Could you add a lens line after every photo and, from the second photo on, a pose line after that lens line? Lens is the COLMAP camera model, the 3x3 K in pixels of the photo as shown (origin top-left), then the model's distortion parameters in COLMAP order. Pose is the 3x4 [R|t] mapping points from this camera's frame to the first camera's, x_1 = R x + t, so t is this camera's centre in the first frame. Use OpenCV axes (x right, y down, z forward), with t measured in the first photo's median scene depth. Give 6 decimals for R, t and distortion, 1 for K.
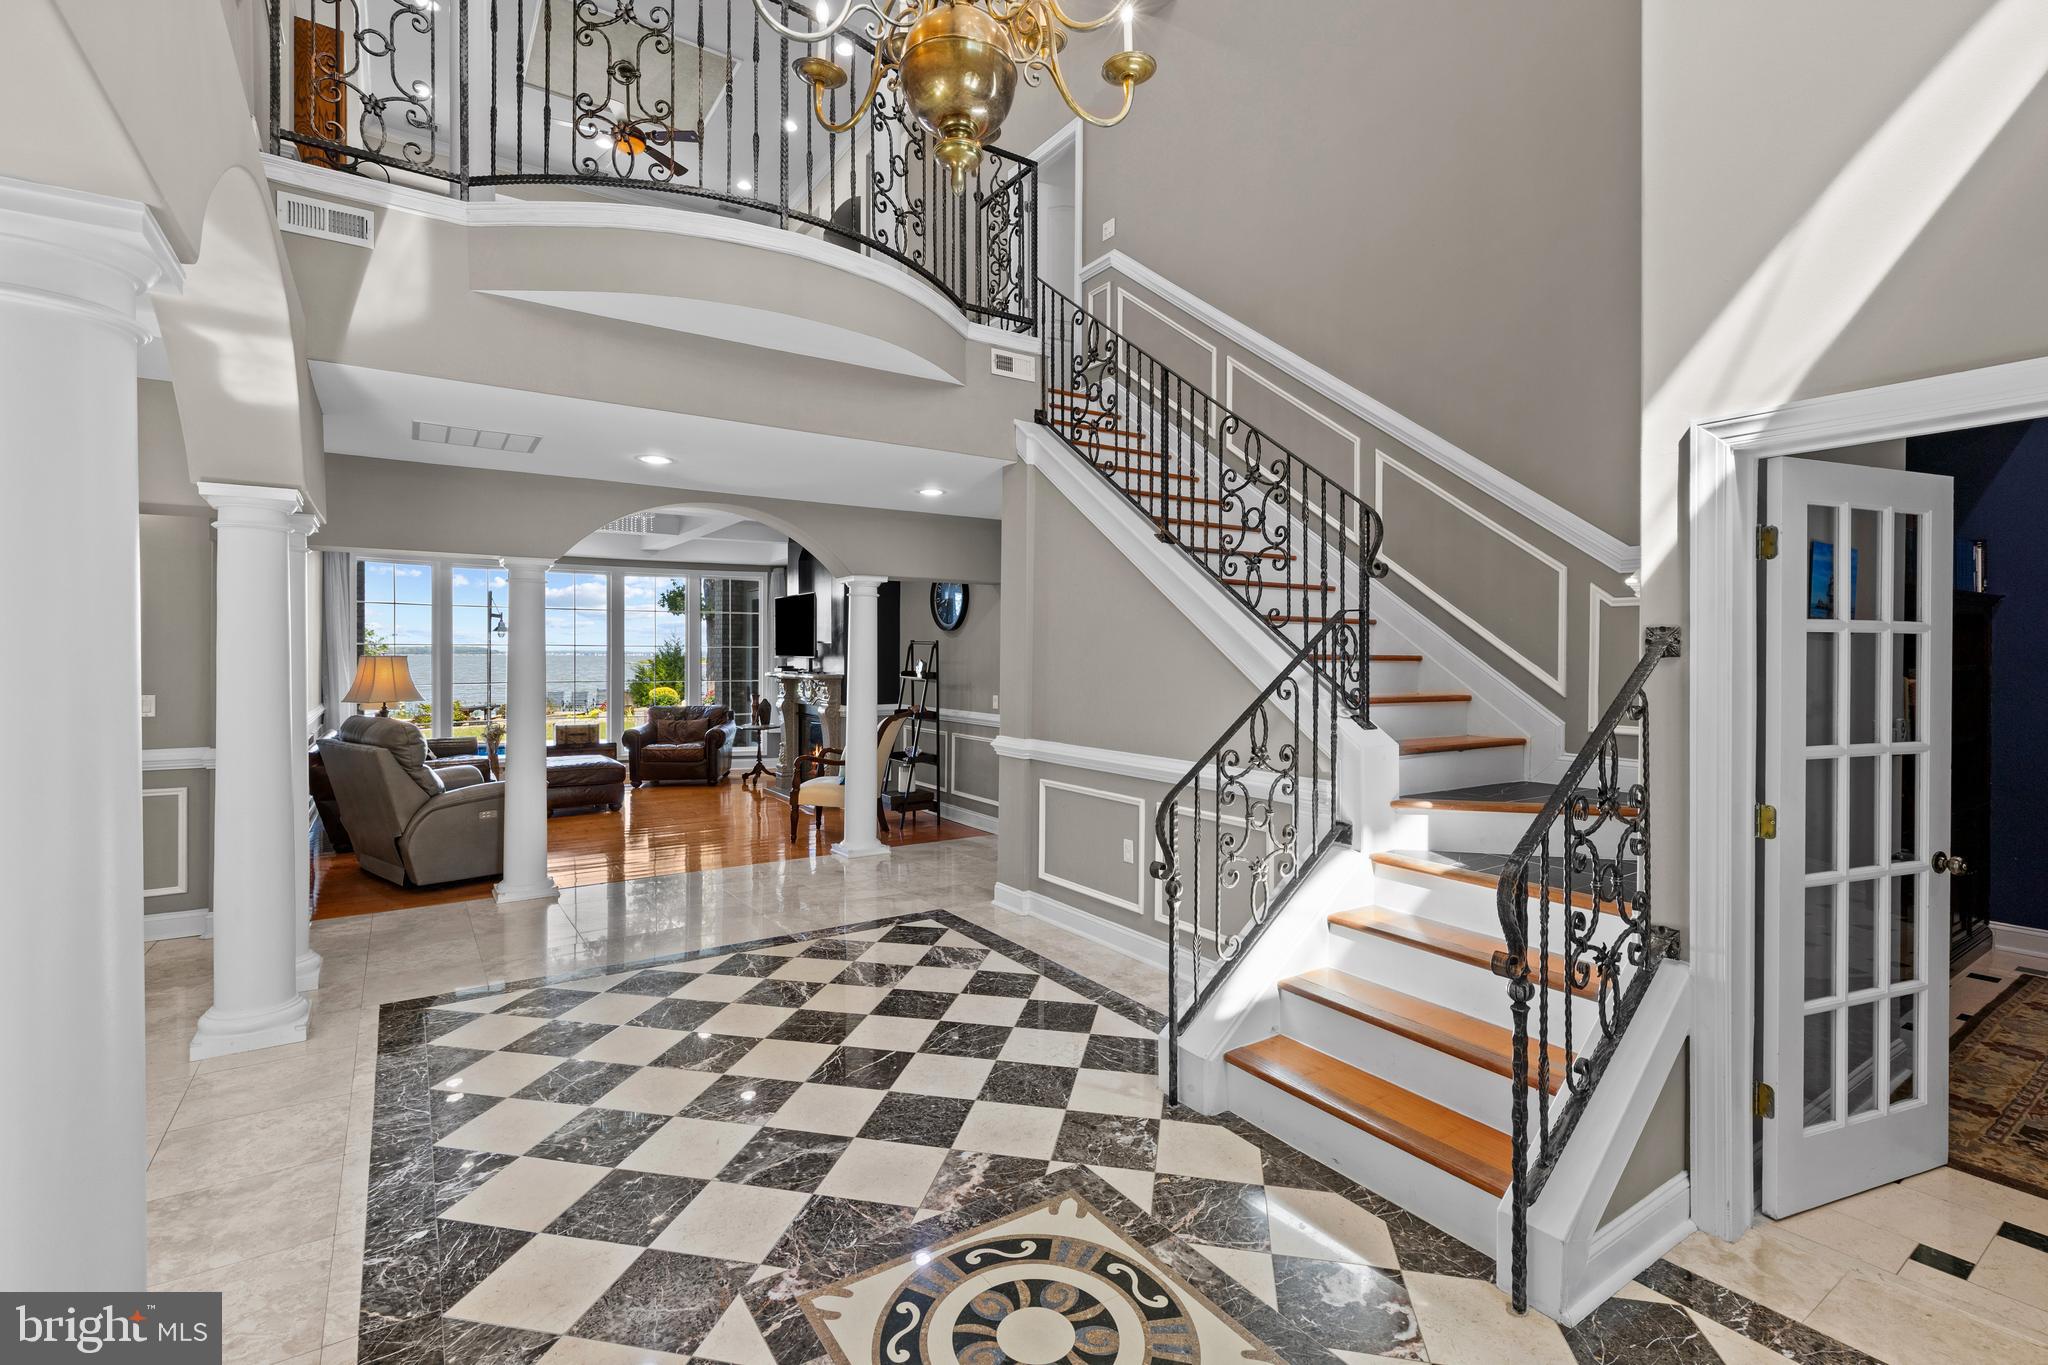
lens RADIAL K [[922.8, 0, 1043.3], [0, 922.8, 665.2], [0, 0, 1]] dist [-0.001694, -0.001245]
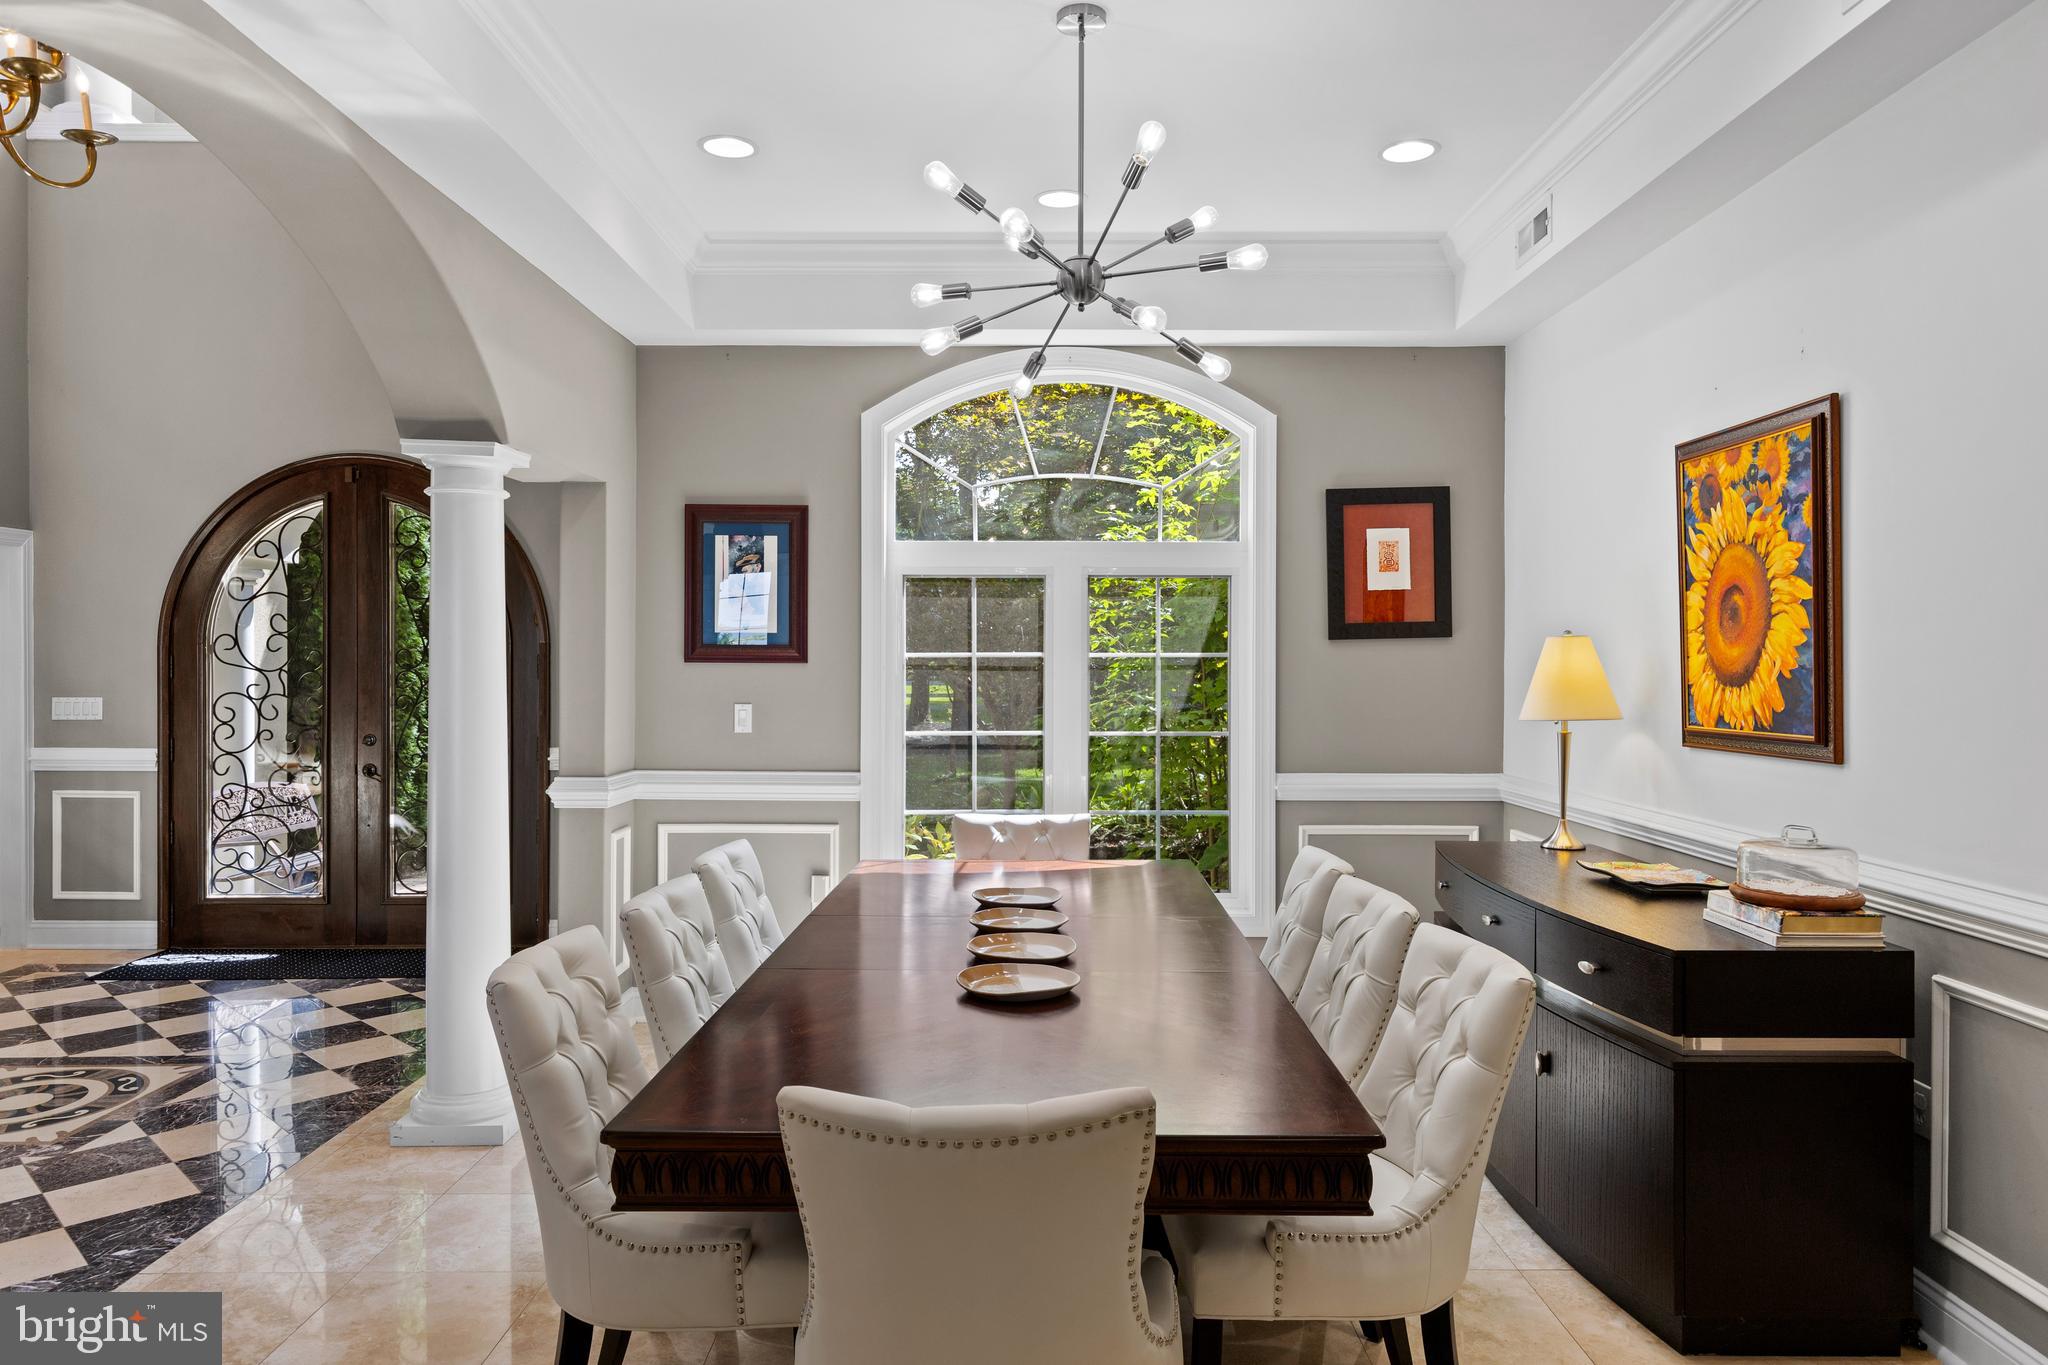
lens RADIAL K [[1313.7, 0, 1010.1], [0, 1313.7, 648.5], [0, 0, 1]] dist [-0.000947, -0.002773]
pose [[-0.819037, 0.001590, 0.573738, -1.711516], [0.003637, 0.999990, 0.002420, -0.005572], [-0.573729, 0.004069, -0.819035, 1.223248]]
